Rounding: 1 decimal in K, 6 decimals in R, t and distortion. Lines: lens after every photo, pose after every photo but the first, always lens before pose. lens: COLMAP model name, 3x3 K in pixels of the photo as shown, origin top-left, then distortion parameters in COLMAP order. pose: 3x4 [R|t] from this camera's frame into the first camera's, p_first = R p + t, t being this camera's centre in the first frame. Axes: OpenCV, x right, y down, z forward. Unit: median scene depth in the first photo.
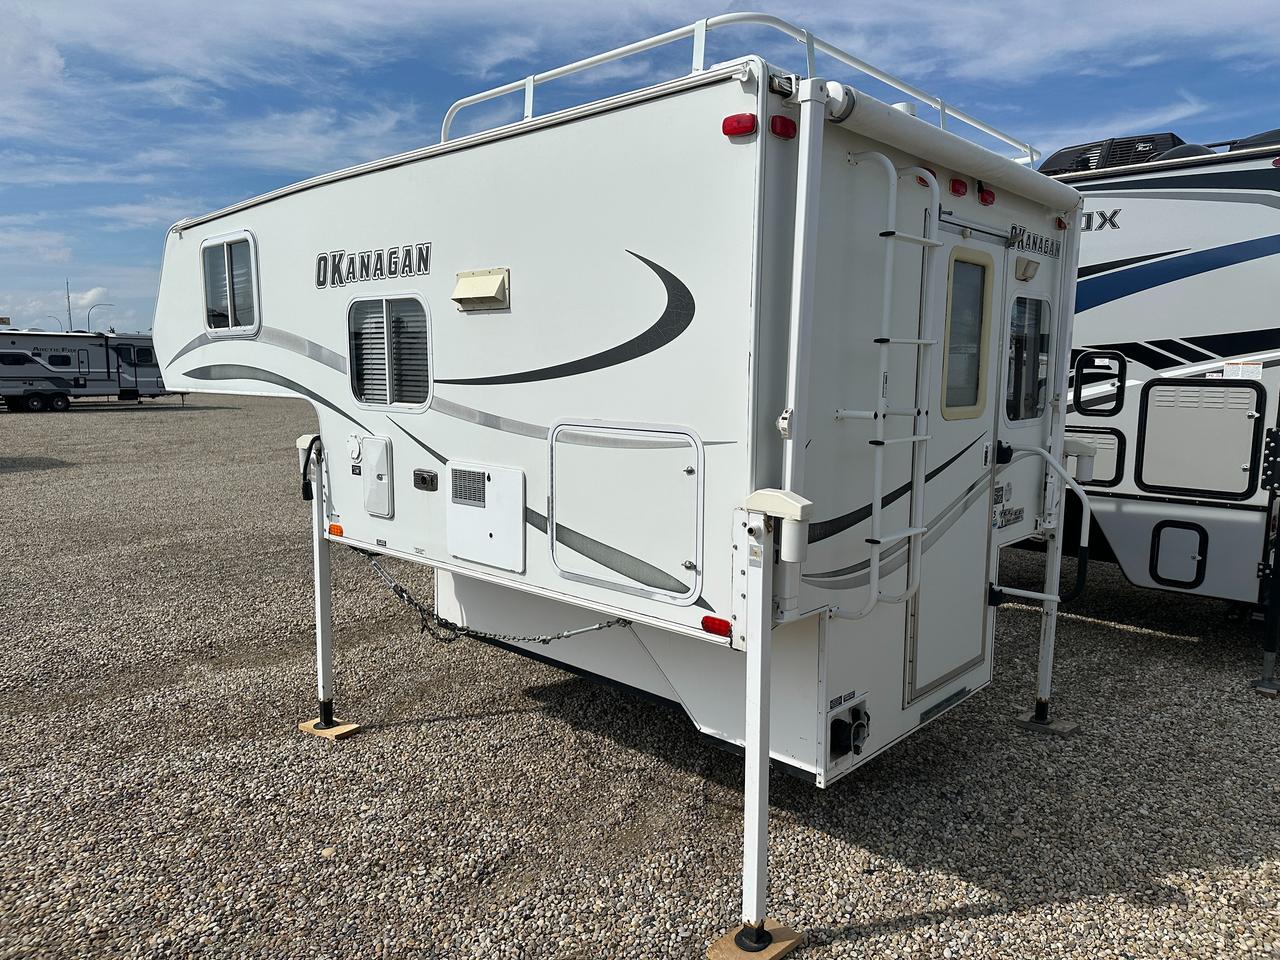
lens RADIAL K [[906.4, 0, 642.1], [0, 906.4, 484.8], [0, 0, 1]] dist [-0.009648, -0.001631]
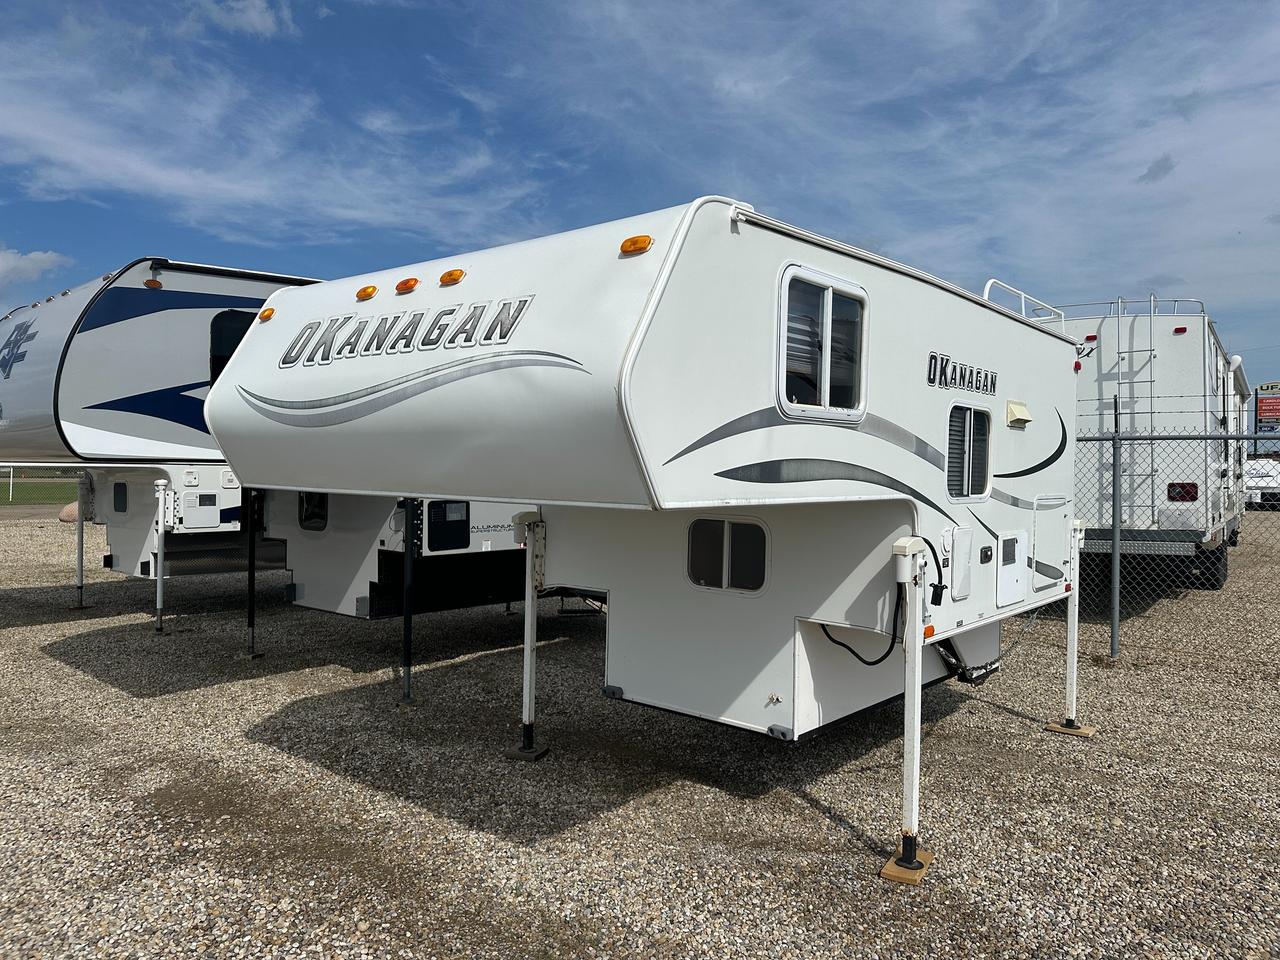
lens RADIAL K [[906.4, 0, 637.8], [0, 906.4, 476.7], [0, 0, 1]] dist [-0.009648, -0.001631]
pose [[-0.033005, -0.016796, 0.999314, -1.354785], [0.116733, 0.992951, 0.020545, -0.178747], [-0.992615, 0.117331, -0.030811, 1.380897]]
